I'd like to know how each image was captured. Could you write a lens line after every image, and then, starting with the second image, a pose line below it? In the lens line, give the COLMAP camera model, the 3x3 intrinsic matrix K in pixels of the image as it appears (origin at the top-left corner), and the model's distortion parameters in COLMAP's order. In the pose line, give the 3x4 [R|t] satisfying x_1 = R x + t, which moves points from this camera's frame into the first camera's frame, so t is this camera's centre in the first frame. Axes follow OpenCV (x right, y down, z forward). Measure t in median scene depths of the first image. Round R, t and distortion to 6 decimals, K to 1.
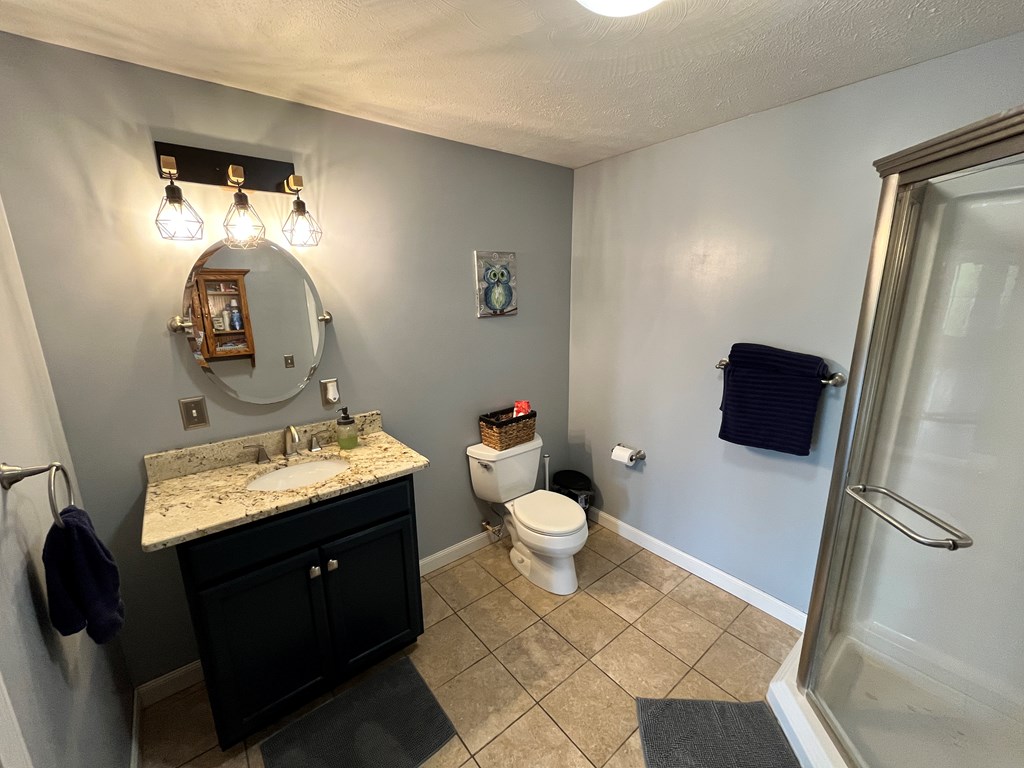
lens RADIAL K [[413.3, 0, 510.8], [0, 413.3, 386.3], [0, 0, 1]] dist [-0.006003, -0.000192]
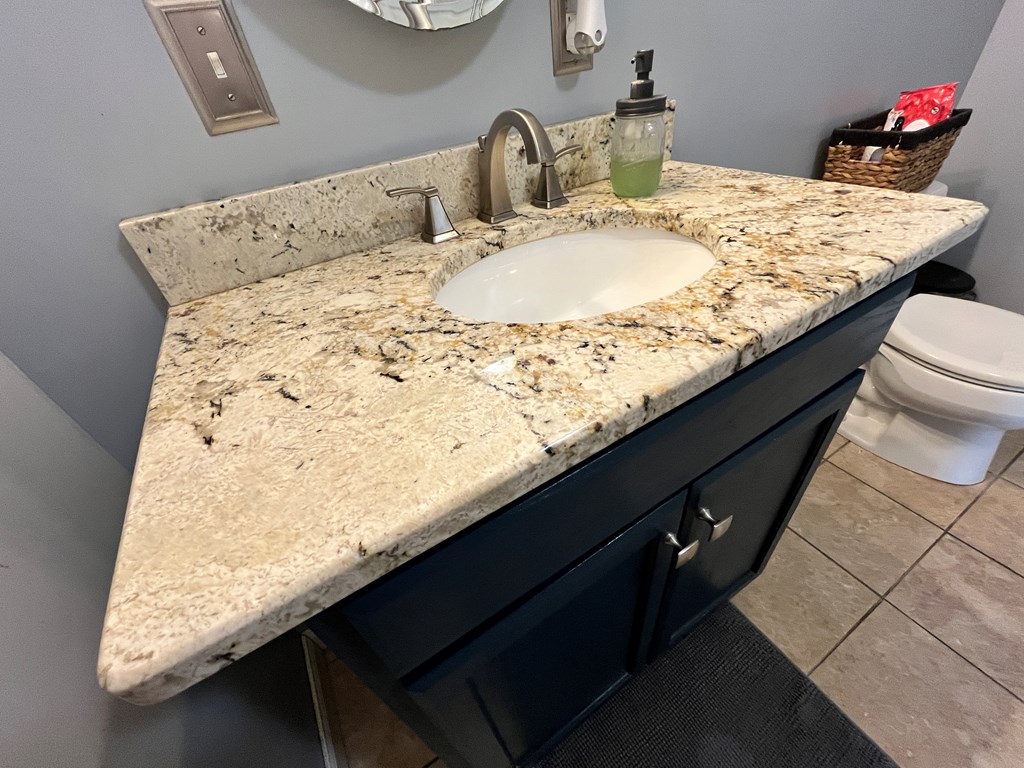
lens RADIAL K [[413.3, 0, 512.2], [0, 413.3, 384.1], [0, 0, 1]] dist [-0.006003, -0.000192]
pose [[0.984955, 0.008777, -0.172589, -0.511544], [0.067817, 0.898963, 0.432743, 0.156952], [0.158949, -0.437937, 0.884843, 0.678723]]
